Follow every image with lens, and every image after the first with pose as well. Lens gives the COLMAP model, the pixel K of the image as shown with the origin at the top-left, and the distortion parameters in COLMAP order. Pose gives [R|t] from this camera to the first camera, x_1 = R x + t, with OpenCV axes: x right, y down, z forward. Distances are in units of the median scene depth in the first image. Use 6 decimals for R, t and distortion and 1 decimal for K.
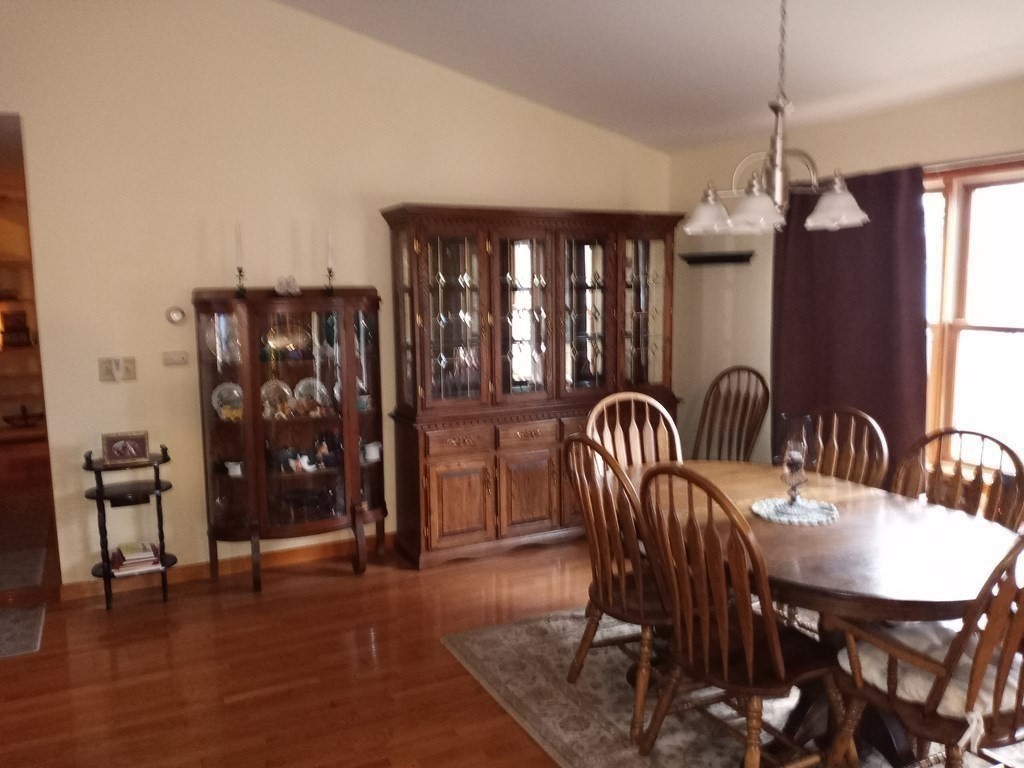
lens RADIAL K [[812.1, 0, 508.2], [0, 812.1, 388.4], [0, 0, 1]] dist [0.082348, -0.153564]
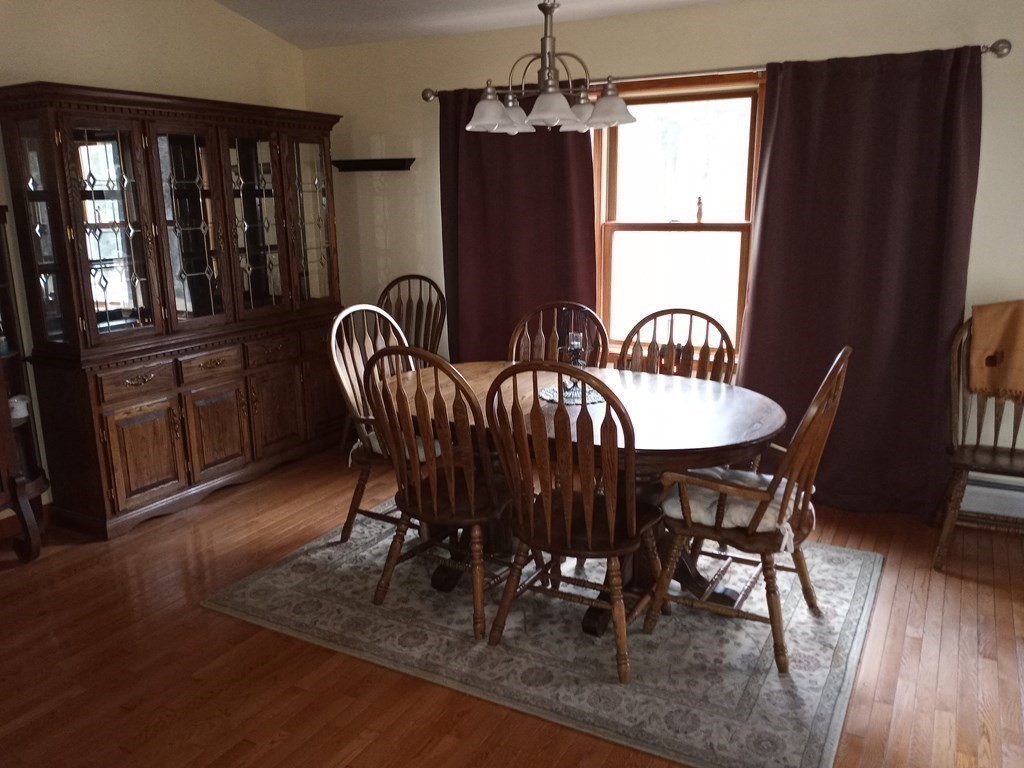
lens RADIAL K [[812.1, 0, 508.2], [0, 812.1, 388.4], [0, 0, 1]] dist [0.082348, -0.153564]
pose [[0.833117, -0.132253, 0.537053, -0.209545], [0.079970, 0.989592, 0.119638, 0.002304], [-0.547286, -0.056724, 0.835021, 0.091119]]
